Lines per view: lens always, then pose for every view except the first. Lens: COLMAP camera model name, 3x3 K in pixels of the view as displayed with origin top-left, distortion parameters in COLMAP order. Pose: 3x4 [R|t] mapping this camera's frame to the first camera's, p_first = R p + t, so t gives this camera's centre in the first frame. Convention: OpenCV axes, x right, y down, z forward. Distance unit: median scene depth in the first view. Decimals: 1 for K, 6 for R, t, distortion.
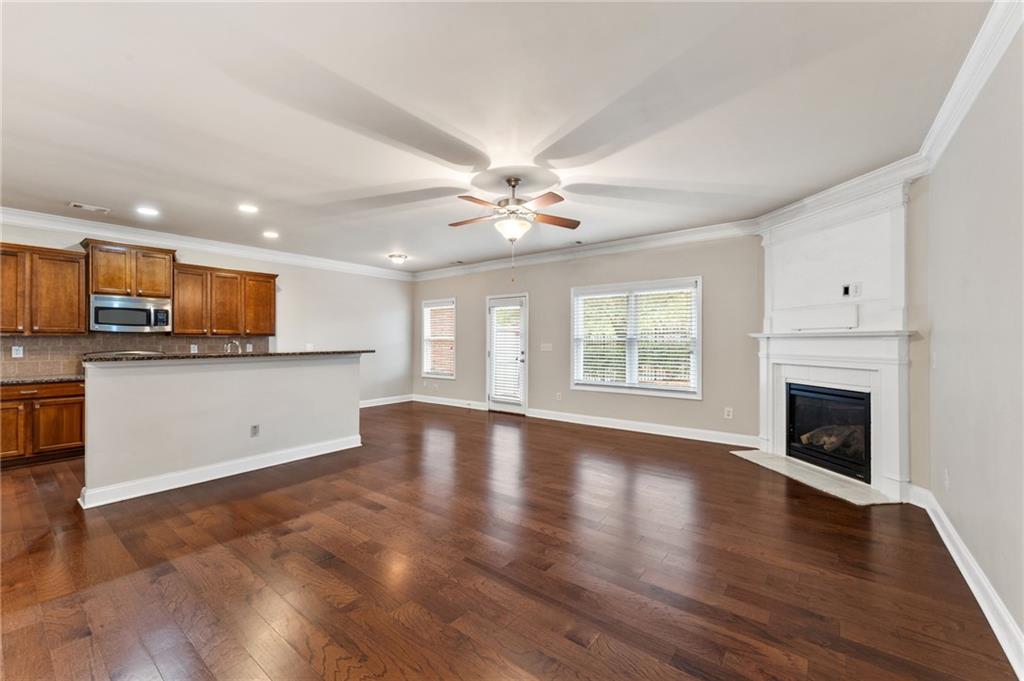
lens RADIAL K [[407.9, 0, 510.4], [0, 407.9, 334.9], [0, 0, 1]] dist [-0.001769, -0.000197]
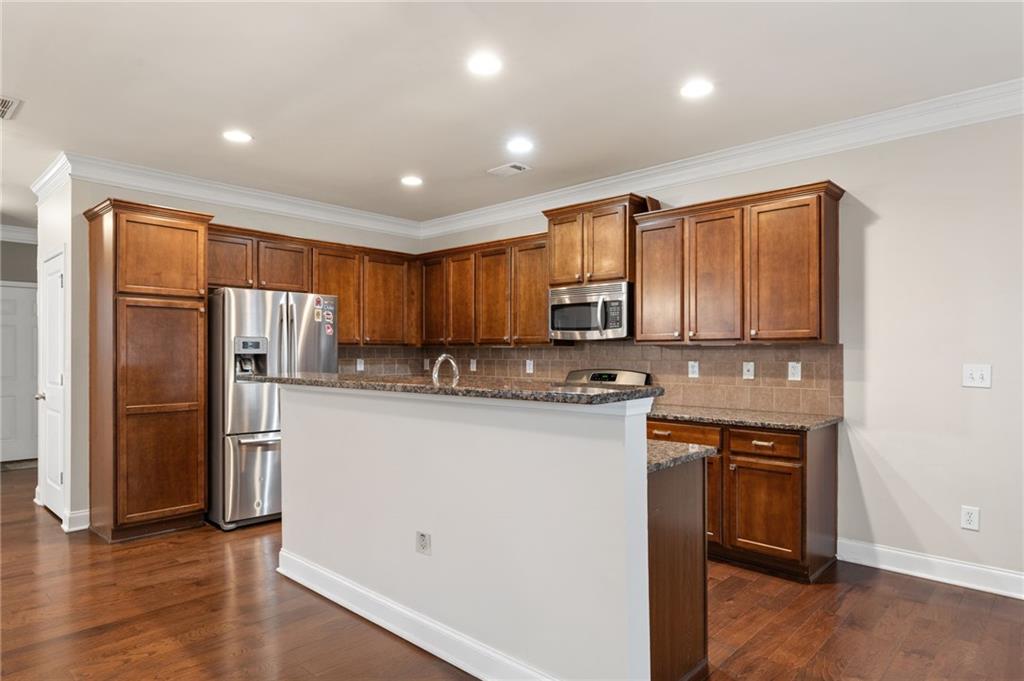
lens RADIAL K [[629.1, 0, 509.8], [0, 629.1, 351.8], [0, 0, 1]] dist [-0.005329, -0.001459]
pose [[-0.143500, -0.003226, -0.989645, 0.072509], [0.010127, 0.999938, -0.004728, 0.015923], [0.989599, -0.010701, -0.143458, 1.078282]]
